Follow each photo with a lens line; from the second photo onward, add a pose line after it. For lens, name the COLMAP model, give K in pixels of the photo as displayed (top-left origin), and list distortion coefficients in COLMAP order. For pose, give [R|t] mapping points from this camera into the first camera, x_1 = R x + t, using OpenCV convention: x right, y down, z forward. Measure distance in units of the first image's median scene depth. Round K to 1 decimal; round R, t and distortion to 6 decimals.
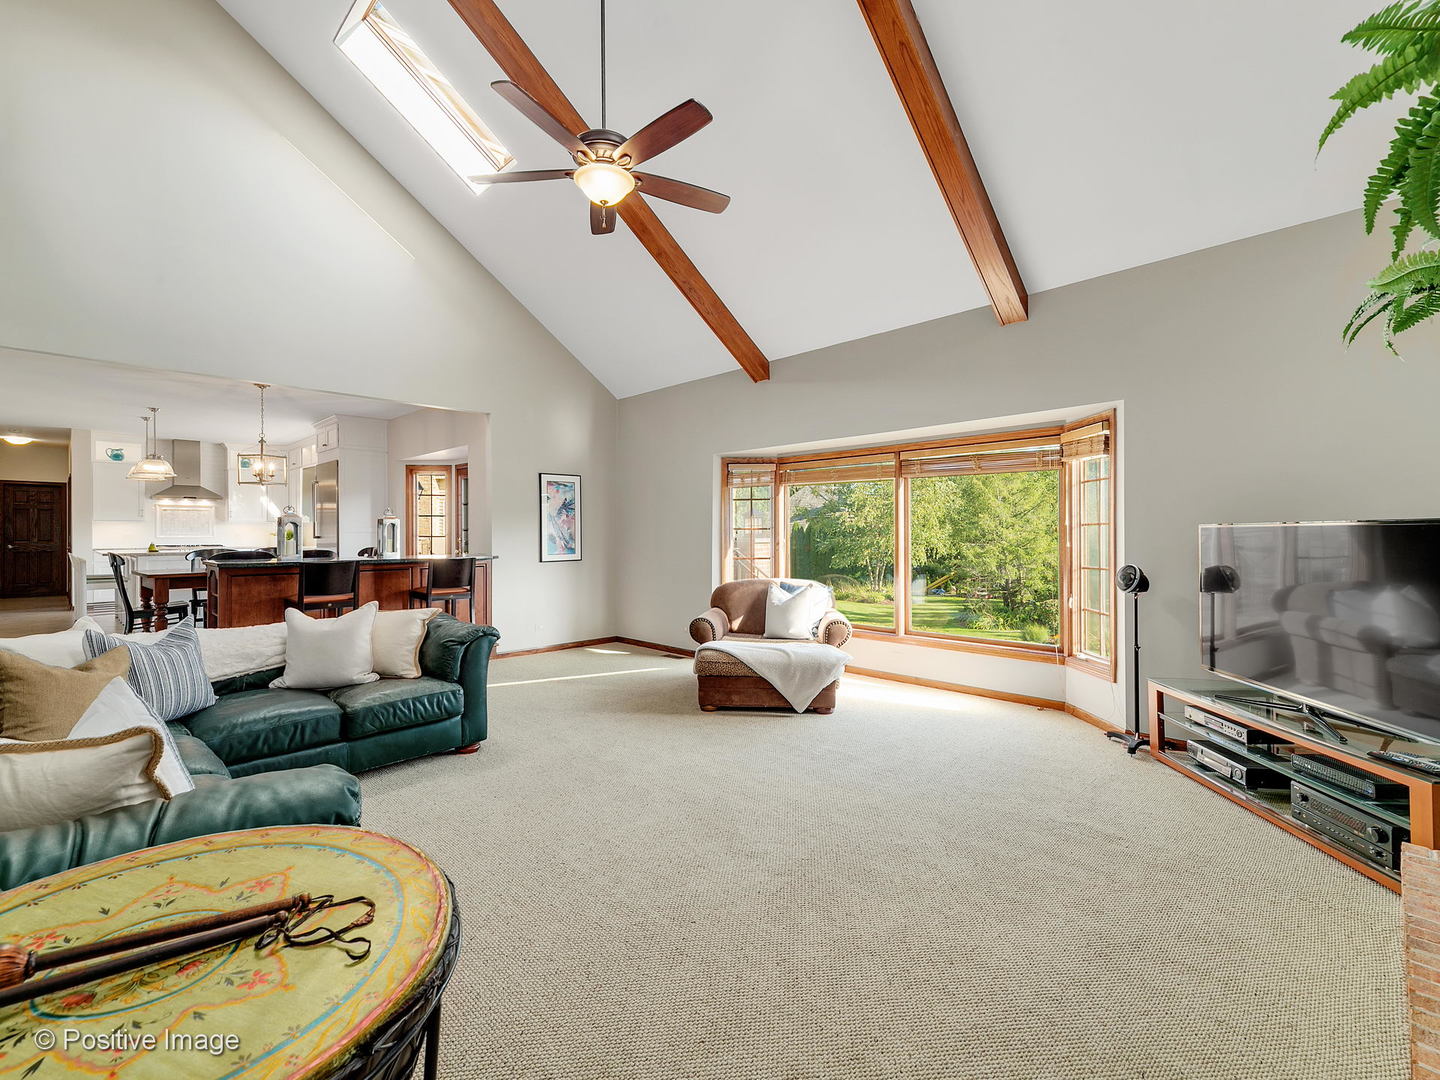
lens RADIAL K [[639.6, 0, 718.1], [0, 639.6, 530.2], [0, 0, 1]] dist [0.001654, -0.000029]
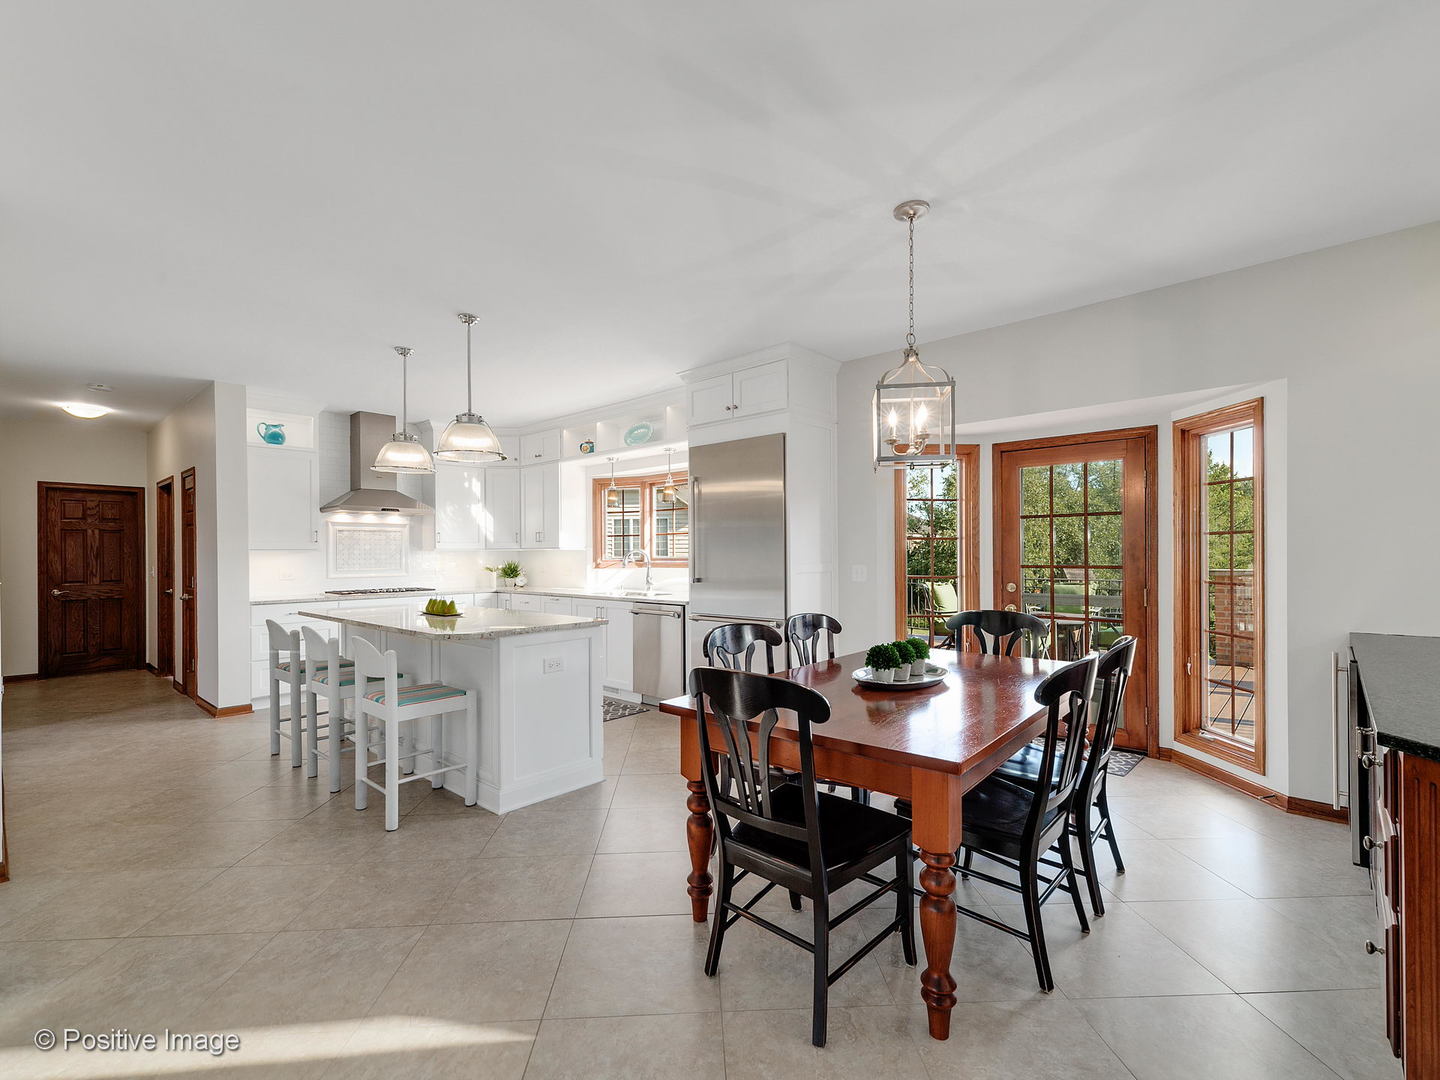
lens RADIAL K [[647.4, 0, 725.6], [0, 647.4, 549.7], [0, 0, 1]] dist [0.004564, 0.000430]
pose [[0.999153, -0.003418, 0.040997, -0.593694], [0.003530, 0.999990, -0.002665, -0.012525], [-0.040987, 0.002808, 0.999156, 0.429508]]
